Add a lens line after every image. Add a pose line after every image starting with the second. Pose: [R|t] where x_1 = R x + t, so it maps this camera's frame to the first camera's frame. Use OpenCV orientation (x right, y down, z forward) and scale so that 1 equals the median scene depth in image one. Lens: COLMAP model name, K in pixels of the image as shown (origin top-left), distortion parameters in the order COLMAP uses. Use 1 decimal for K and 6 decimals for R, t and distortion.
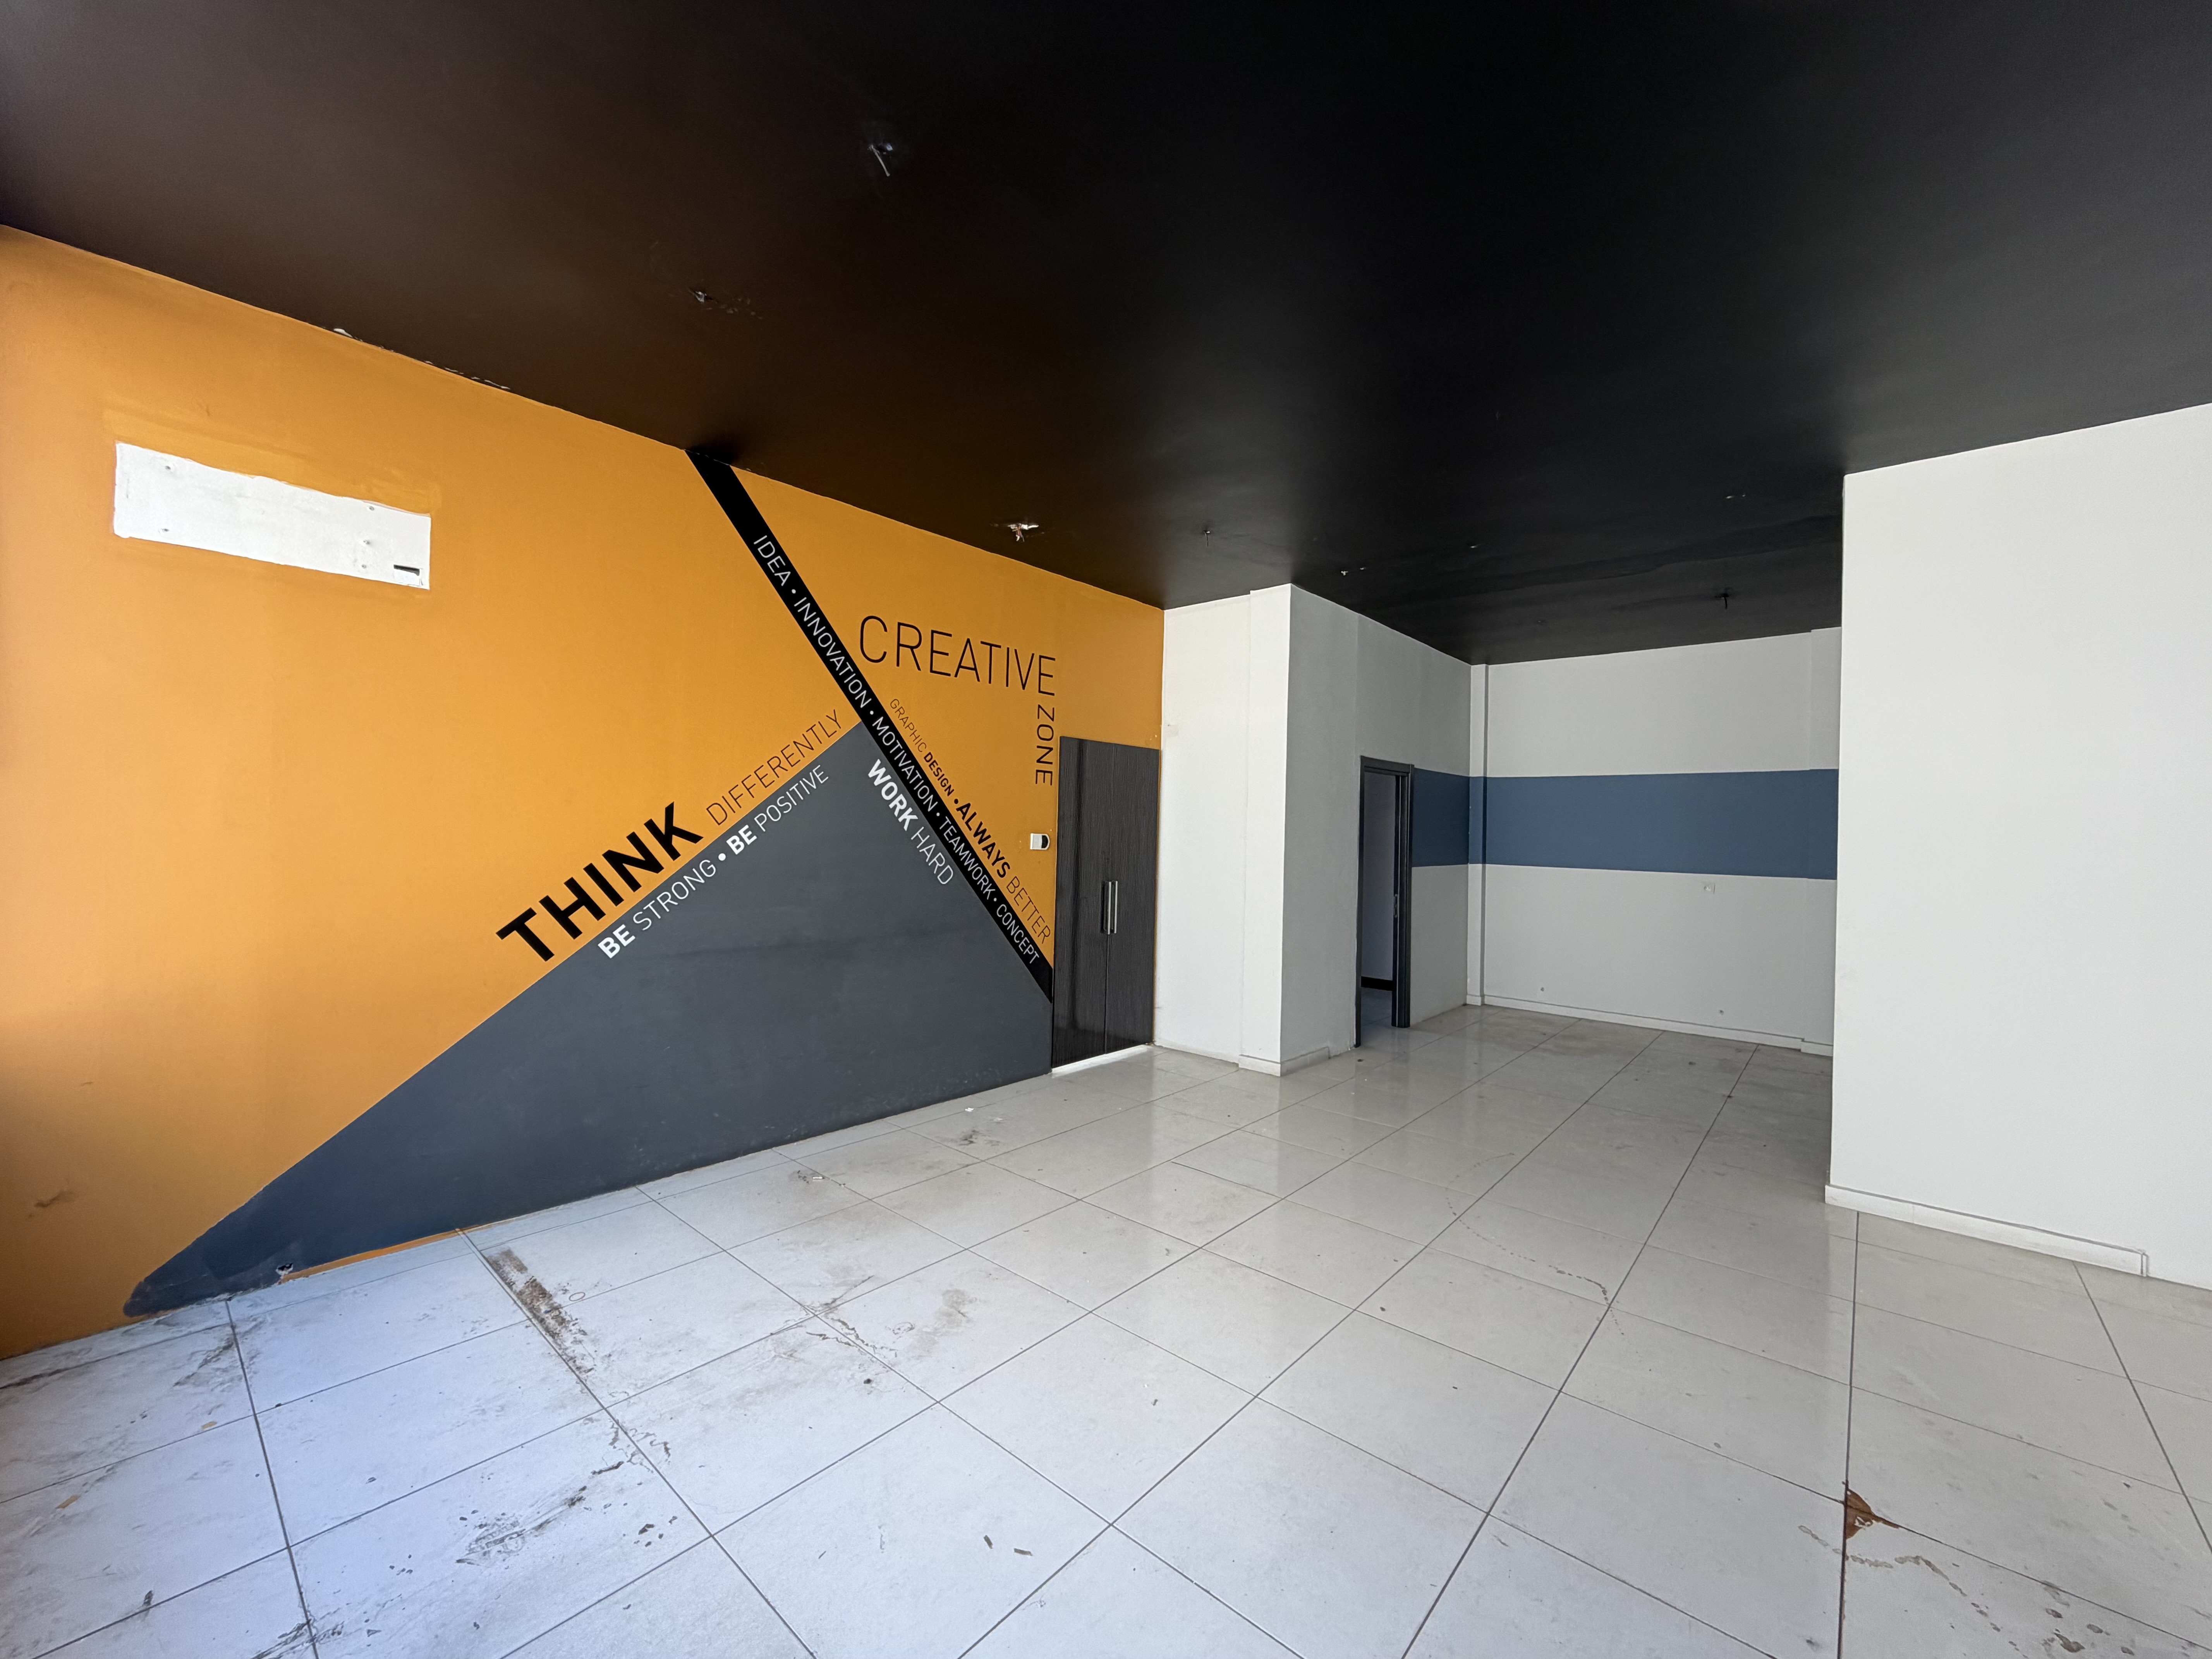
lens RADIAL K [[884.4, 0, 1108.6], [0, 884.4, 828.2], [0, 0, 1]] dist [-0.001050, -0.000014]
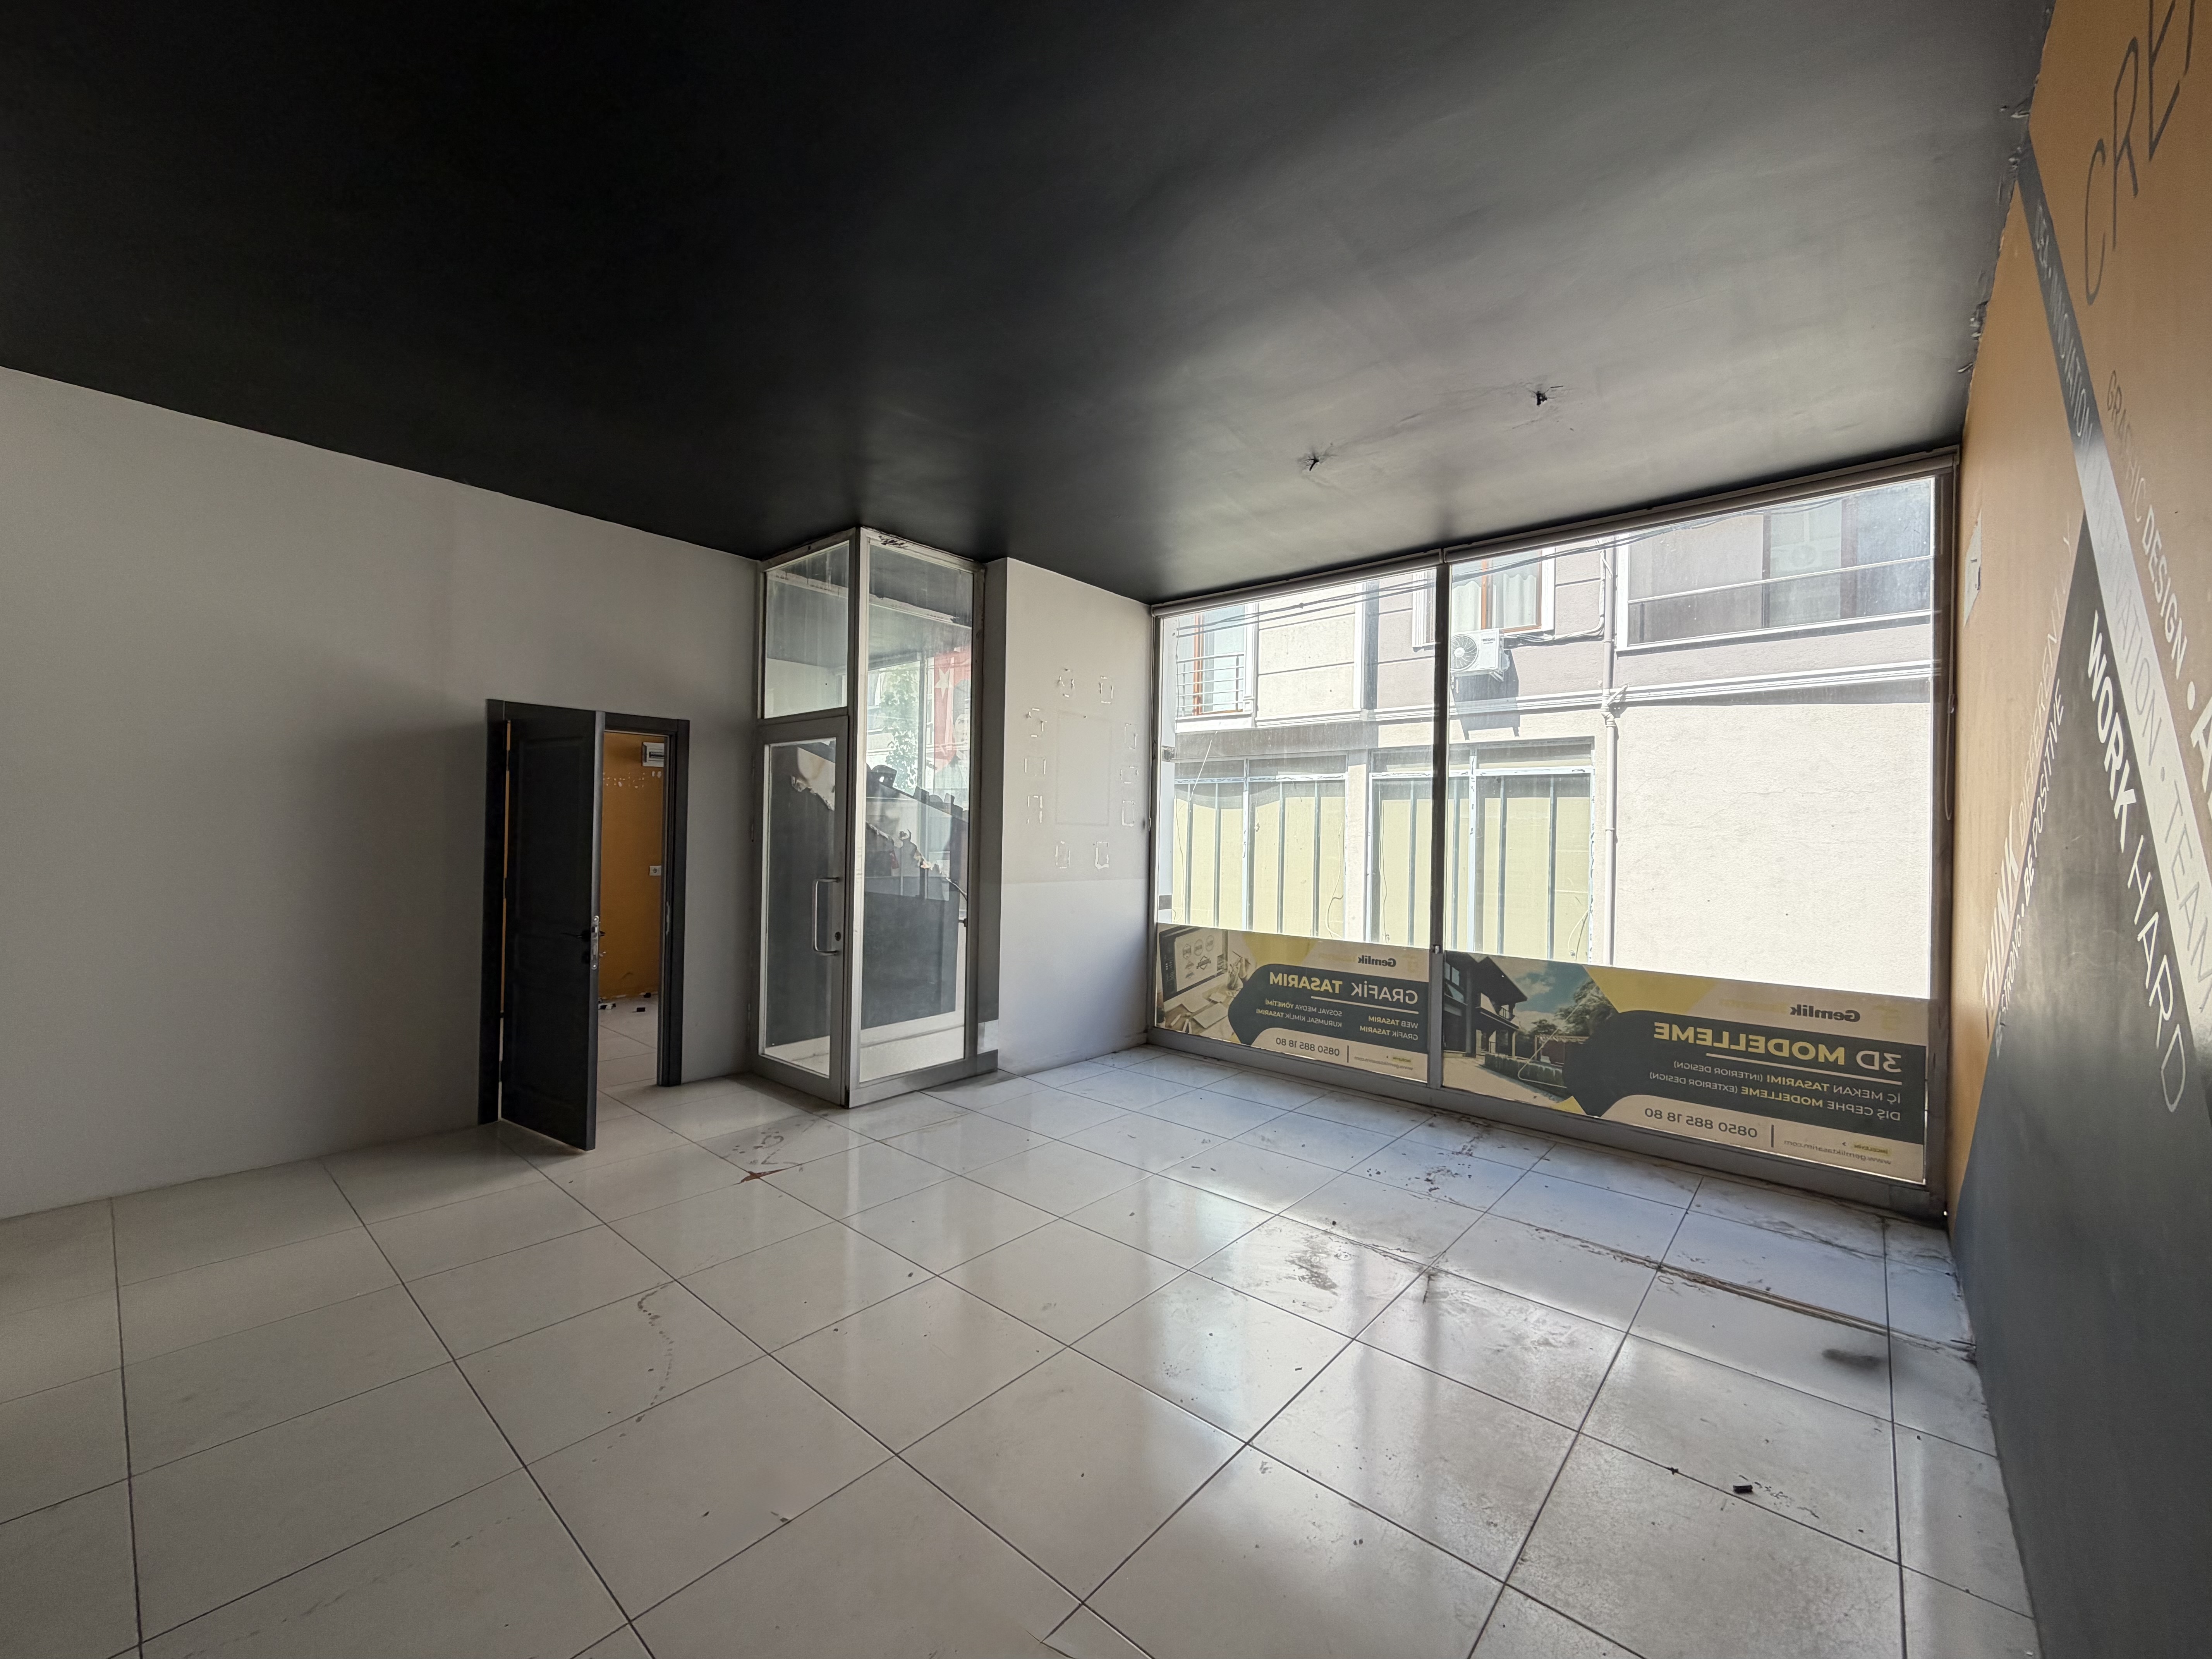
lens RADIAL K [[884.4, 0, 1112.4], [0, 884.4, 823.8], [0, 0, 1]] dist [-0.001050, -0.000014]
pose [[-0.999073, -0.042319, -0.007921, 0.115985], [-0.042223, 0.999037, -0.011921, 0.017949], [0.008418, -0.011575, -0.999898, 2.307358]]
